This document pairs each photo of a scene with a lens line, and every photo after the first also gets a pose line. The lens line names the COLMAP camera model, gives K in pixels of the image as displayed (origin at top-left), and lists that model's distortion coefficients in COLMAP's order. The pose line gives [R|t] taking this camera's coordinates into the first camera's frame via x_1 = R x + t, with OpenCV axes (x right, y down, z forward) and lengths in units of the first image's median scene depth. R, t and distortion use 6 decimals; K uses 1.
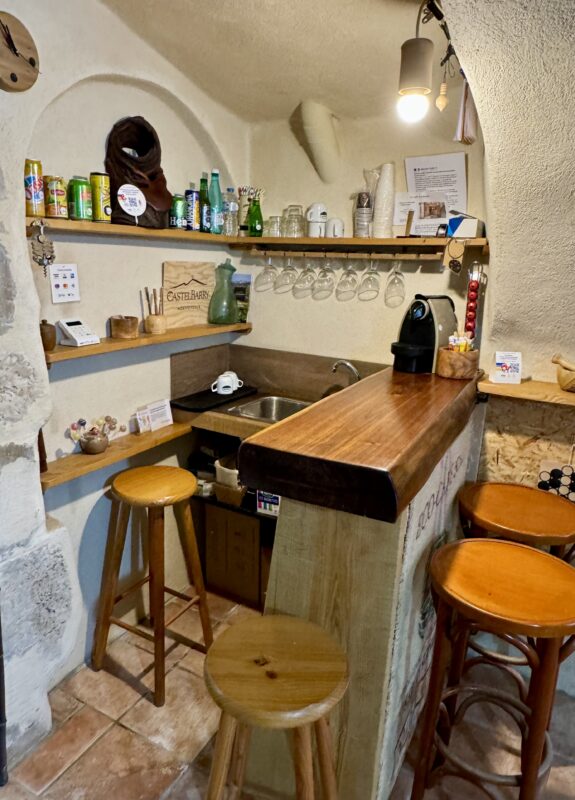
lens RADIAL K [[552.8, 0, 285.7], [0, 552.8, 390.9], [0, 0, 1]] dist [0.001434, 0.000978]
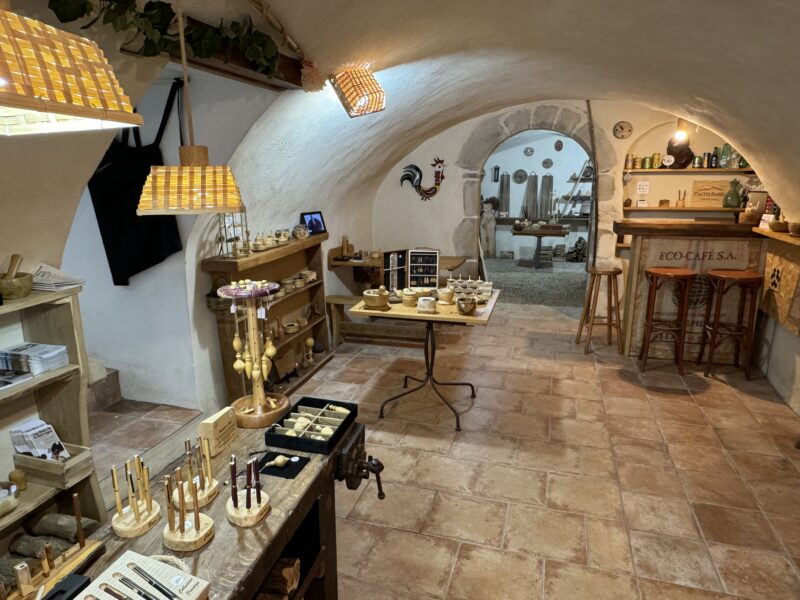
lens RADIAL K [[527.6, 0, 400.0], [0, 527.6, 300.0], [0, 0, 1]] dist [0.014528, -0.004211]
pose [[0.201374, 0.186774, -0.961542, 2.076709], [-0.217605, 0.965652, 0.142000, 0.265731], [0.955037, 0.180641, 0.235100, -0.835906]]
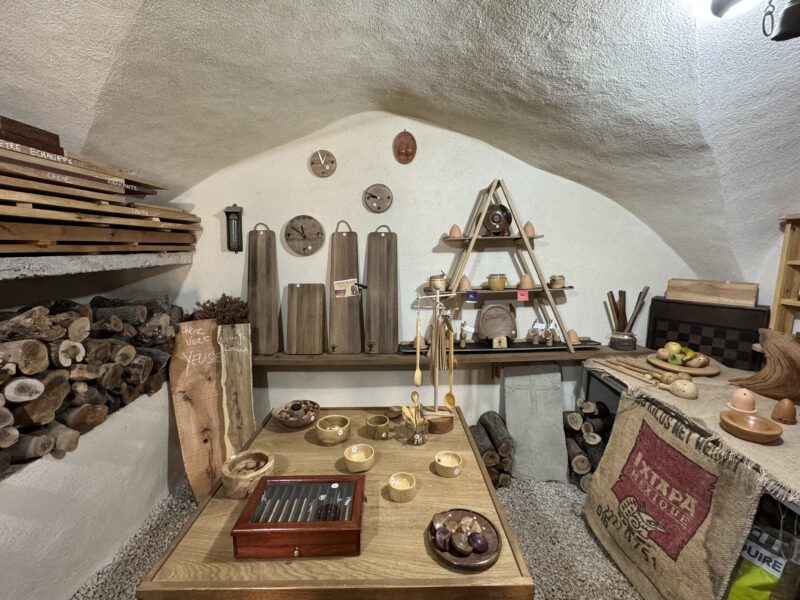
lens RADIAL K [[350.9, 0, 400.0], [0, 350.9, 300.0], [0, 0, 1]] dist [0.001409, 0.000357]
pose [[0.472907, 0.098200, -0.875623, -1.554397], [-0.178801, 0.983789, 0.013764, -0.266969], [0.862780, 0.150054, 0.482799, 0.965935]]
